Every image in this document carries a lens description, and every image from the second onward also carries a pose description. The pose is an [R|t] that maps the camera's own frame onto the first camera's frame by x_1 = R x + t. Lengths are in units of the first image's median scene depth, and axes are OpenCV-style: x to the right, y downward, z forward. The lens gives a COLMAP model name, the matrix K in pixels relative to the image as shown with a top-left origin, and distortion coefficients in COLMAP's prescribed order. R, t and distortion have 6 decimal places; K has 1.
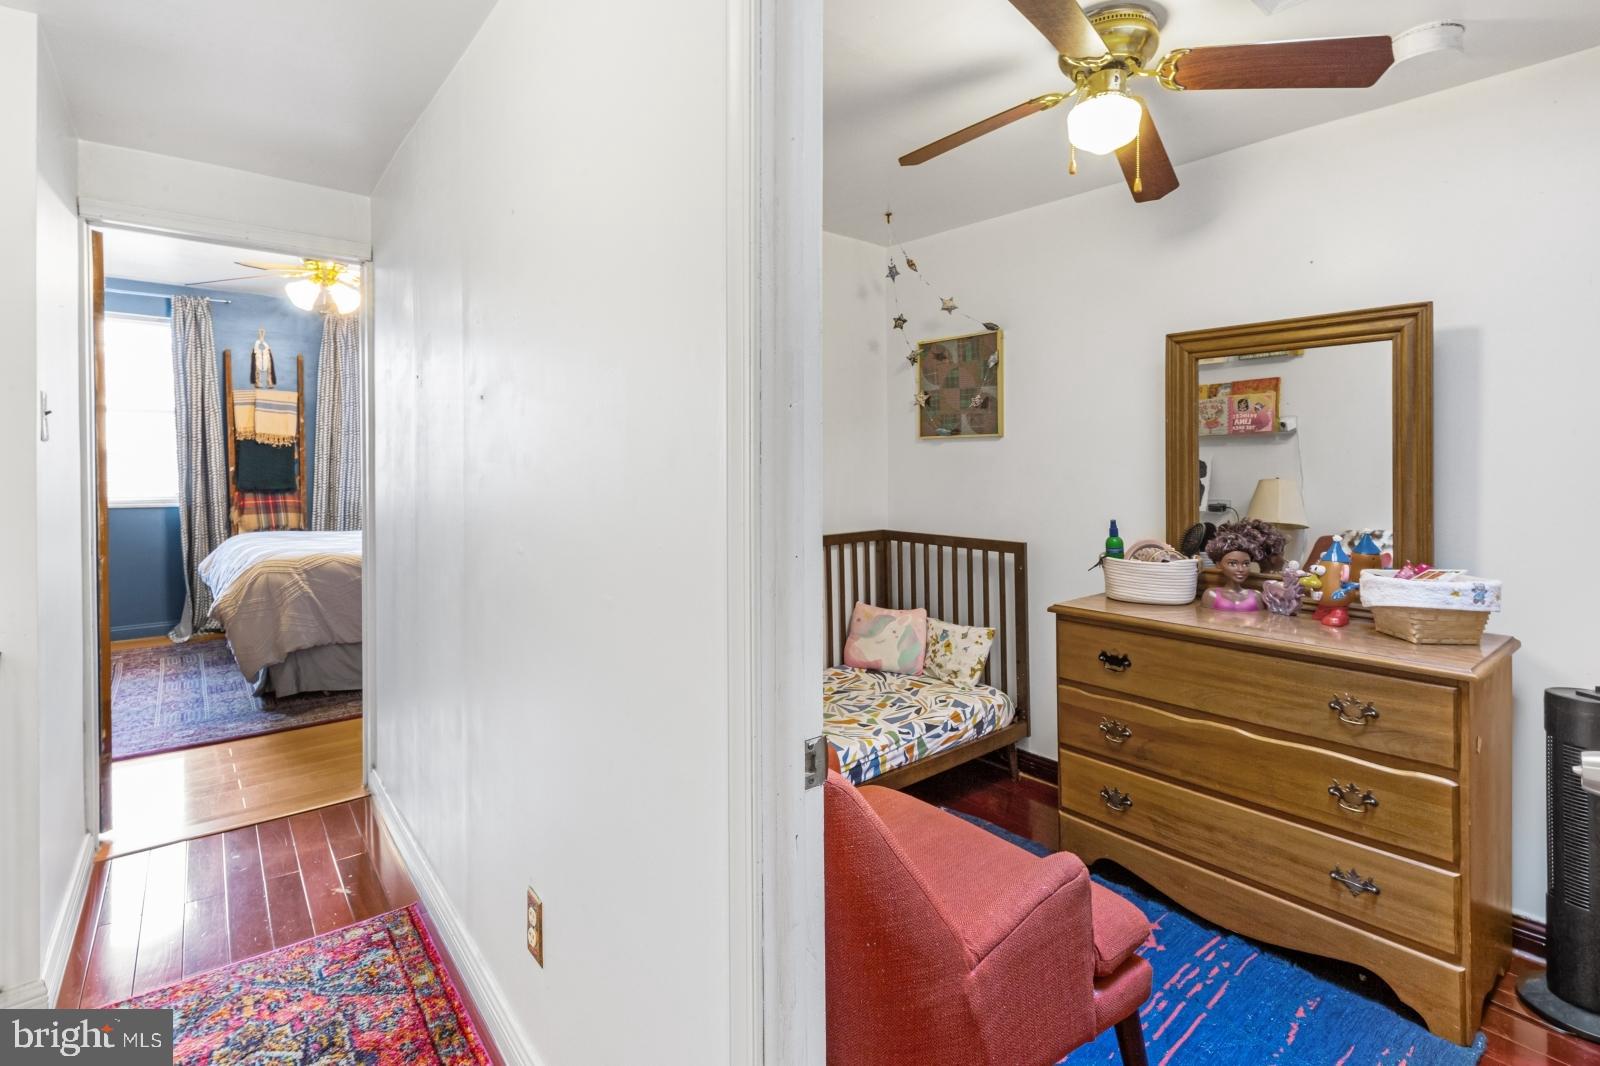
lens RADIAL K [[773.4, 0, 776.7], [0, 773.4, 466.6], [0, 0, 1]] dist [-0.000521, 0.000125]
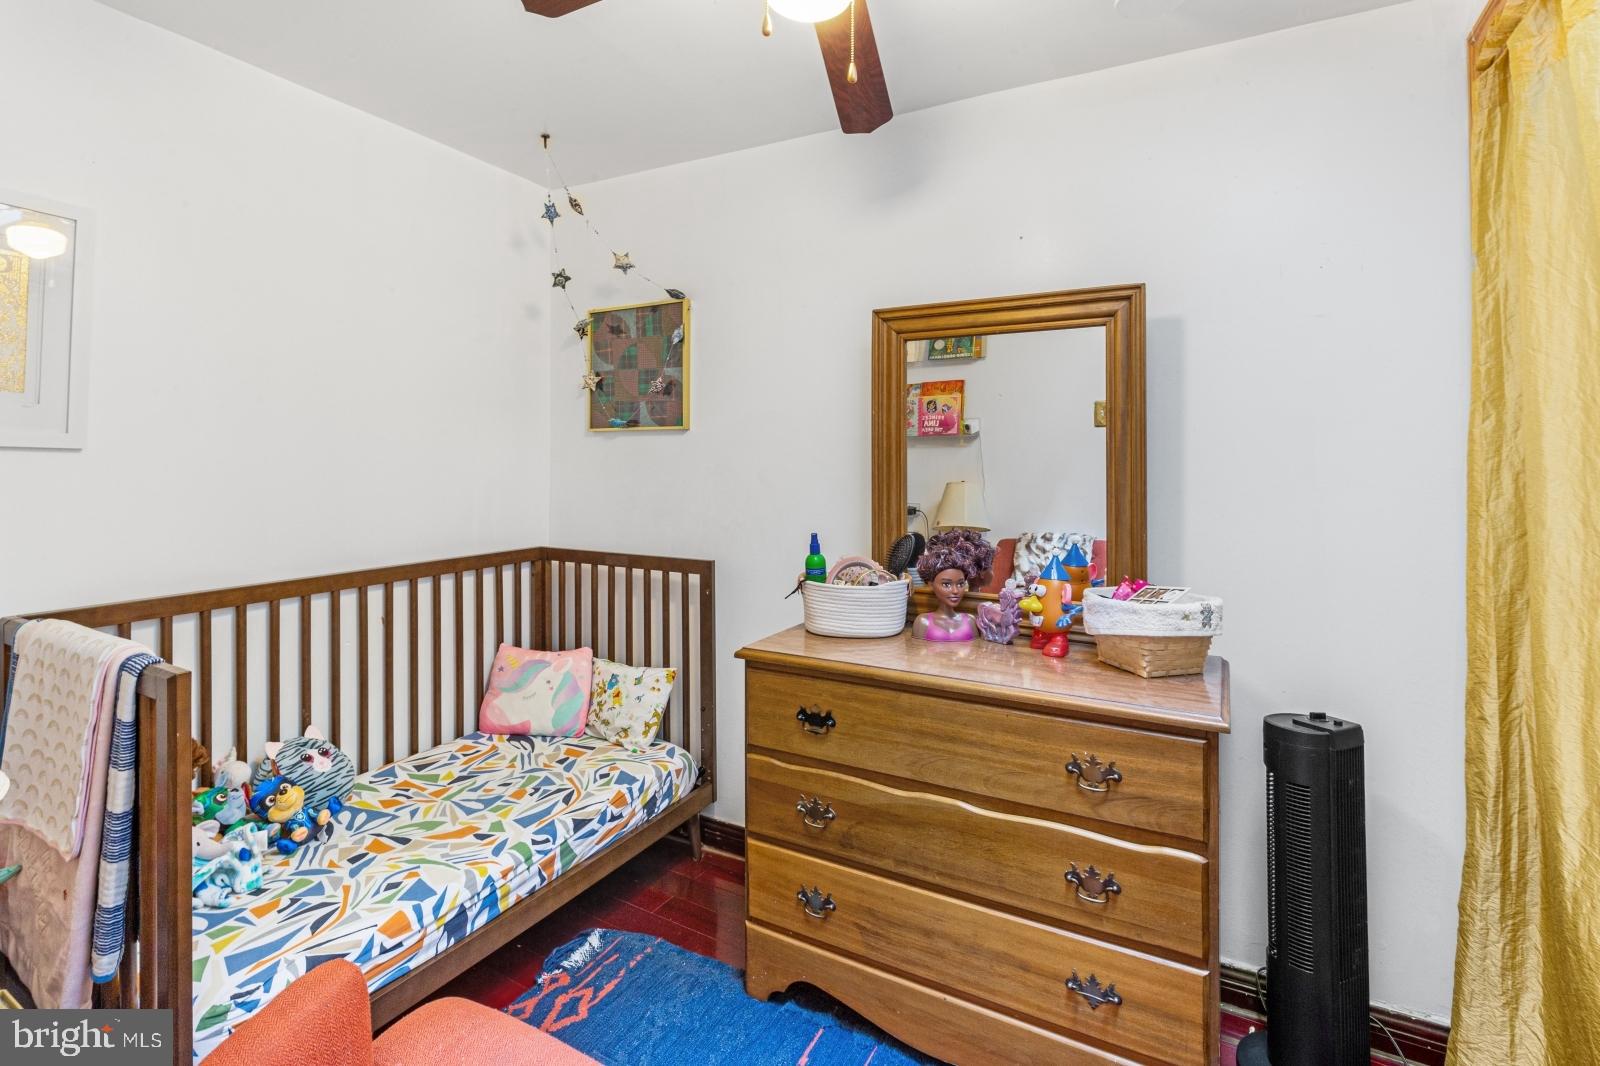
lens RADIAL K [[756.2, 0, 792.7], [0, 756.2, 478.4], [0, 0, 1]] dist [0.000279, 0.000041]
pose [[0.924005, 0.004059, 0.382360, 0.107807], [-0.007874, 0.999934, 0.008413, 0.005469], [-0.382300, -0.010784, 0.923975, 0.267401]]
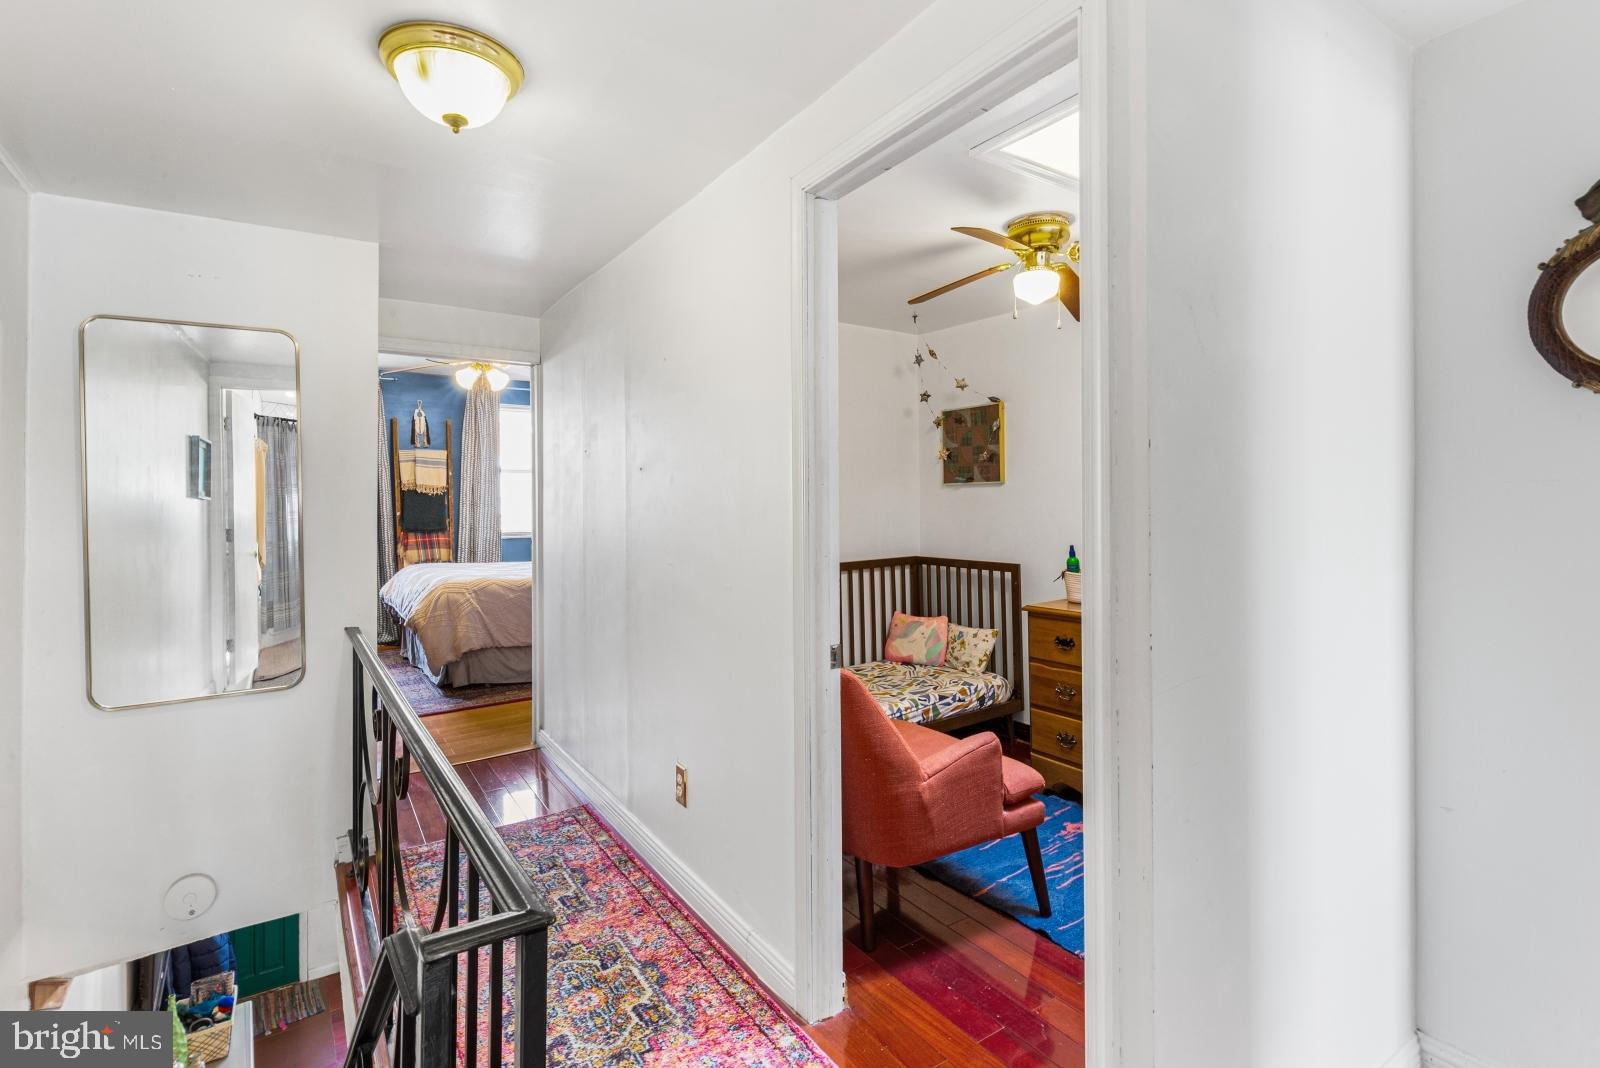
lens RADIAL K [[762.0, 0, 793.4], [0, 762.0, 491.3], [0, 0, 1]] dist [0.001665, -0.000293]
pose [[0.997572, -0.011677, -0.068655, 0.030813], [0.010431, 0.999775, -0.018476, -0.006680], [0.068855, 0.017715, 0.997469, -0.369003]]
